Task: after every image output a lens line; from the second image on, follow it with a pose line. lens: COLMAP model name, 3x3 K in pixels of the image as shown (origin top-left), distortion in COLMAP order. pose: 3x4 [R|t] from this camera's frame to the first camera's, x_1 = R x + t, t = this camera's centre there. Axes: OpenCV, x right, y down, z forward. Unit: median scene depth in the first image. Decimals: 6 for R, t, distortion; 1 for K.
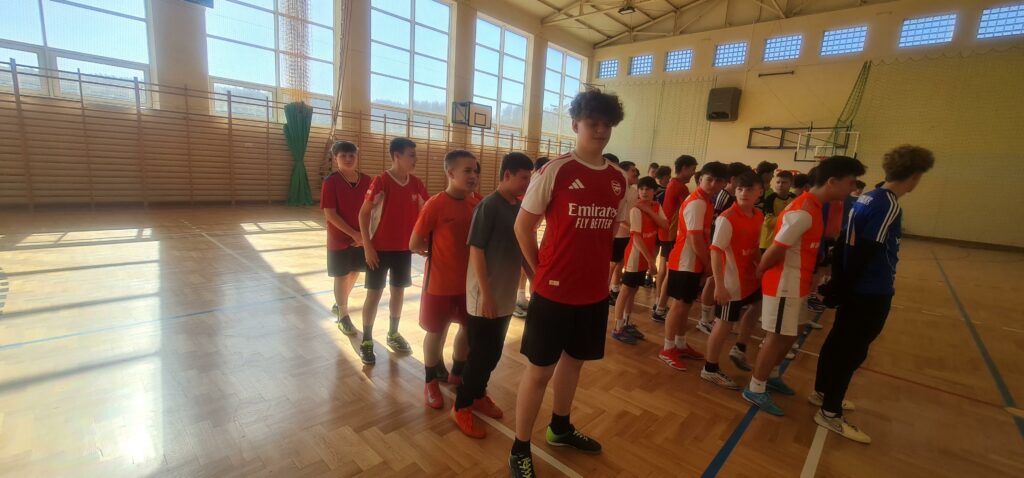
lens RADIAL K [[419.5, 0, 517.5], [0, 419.5, 239.4], [0, 0, 1]] dist [-0.002747, 0.002155]
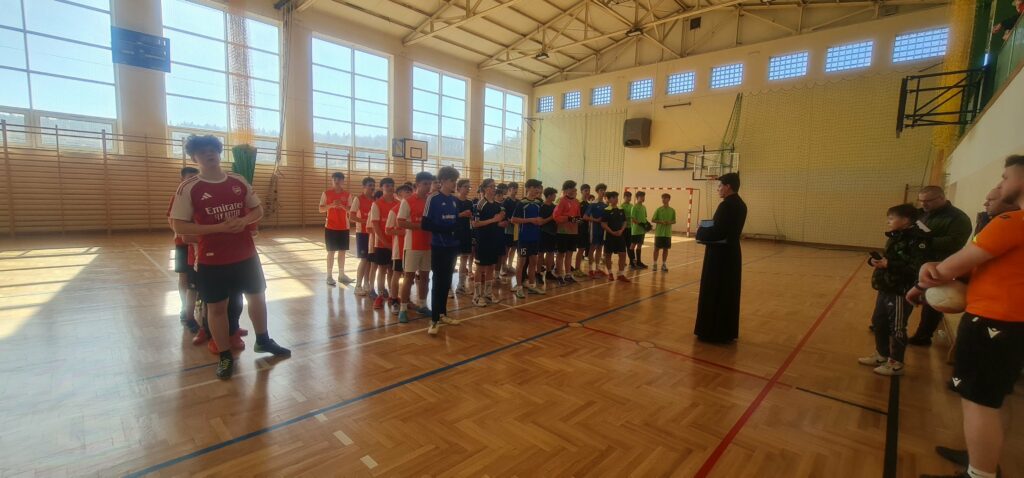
lens RADIAL K [[419.5, 0, 517.3], [0, 419.5, 238.9], [0, 0, 1]] dist [-0.002747, 0.002155]
pose [[0.999494, -0.030788, -0.008005, 0.204086], [0.030163, 0.997161, -0.068997, 0.037987], [0.010106, 0.068720, 0.997585, -0.133325]]
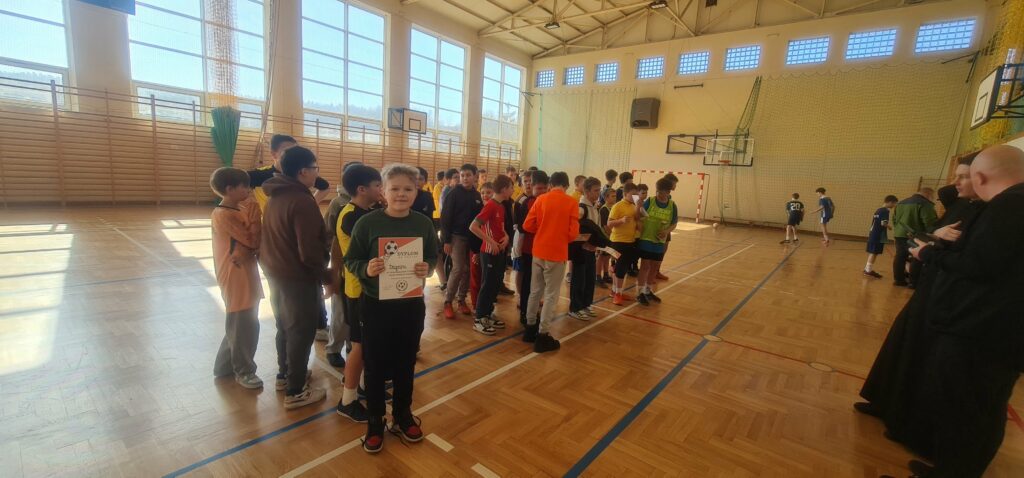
lens RADIAL K [[419.5, 0, 518.5], [0, 419.5, 239.4], [0, 0, 1]] dist [-0.002747, 0.002155]
pose [[0.997141, -0.011124, 0.074743, 0.095023], [0.012244, 0.999819, -0.014548, 0.020752], [-0.074568, 0.015422, 0.997097, -0.067999]]
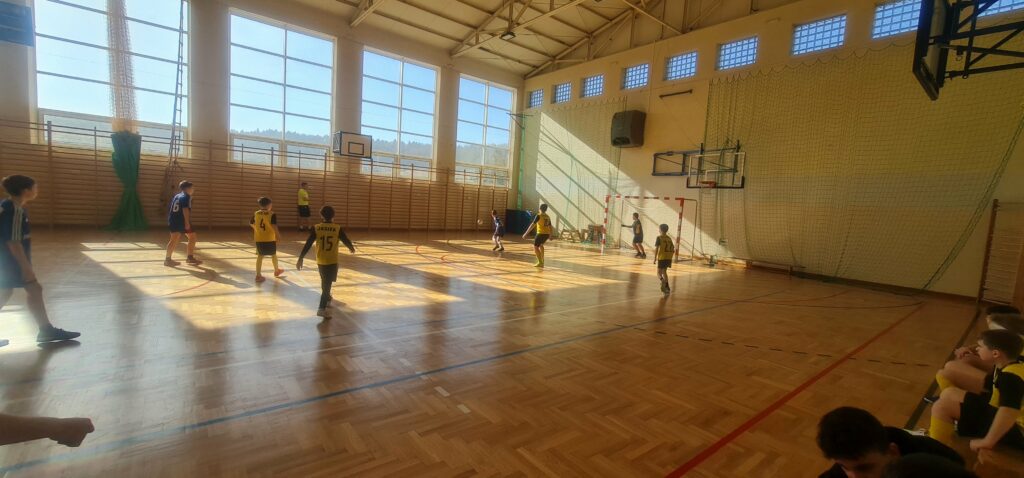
lens RADIAL K [[419.5, 0, 520.7], [0, 419.5, 240.0], [0, 0, 1]] dist [-0.002747, 0.002155]
pose [[0.990112, 0.011132, -0.139837, 0.470725], [-0.024171, 0.995476, -0.091891, 0.010926], [0.138182, 0.094363, 0.985901, 0.105785]]
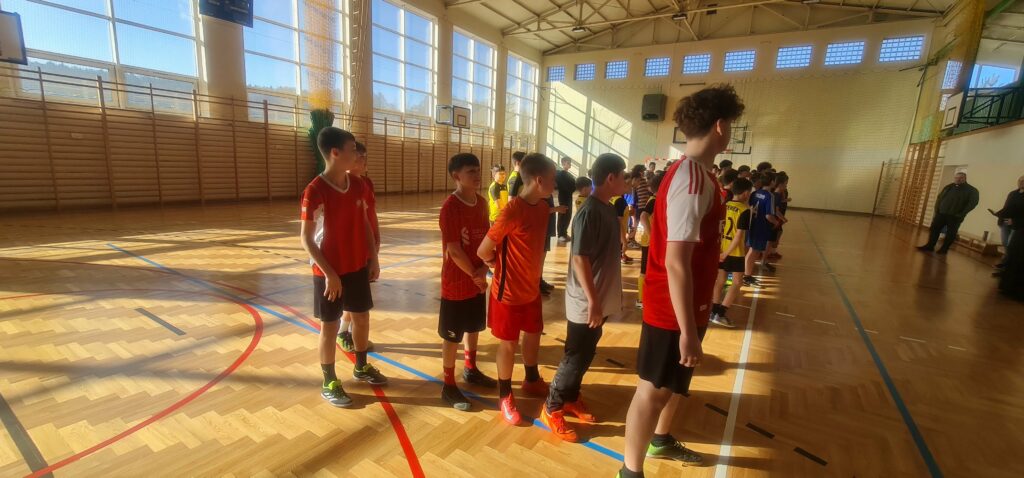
lens RADIAL K [[419.5, 0, 518.3], [0, 419.5, 239.4], [0, 0, 1]] dist [-0.002747, 0.002155]
pose [[0.982344, -0.050198, 0.180222, -0.174265], [0.046157, 0.998581, 0.026548, 0.018269], [-0.181299, -0.017761, 0.983268, -0.183080]]
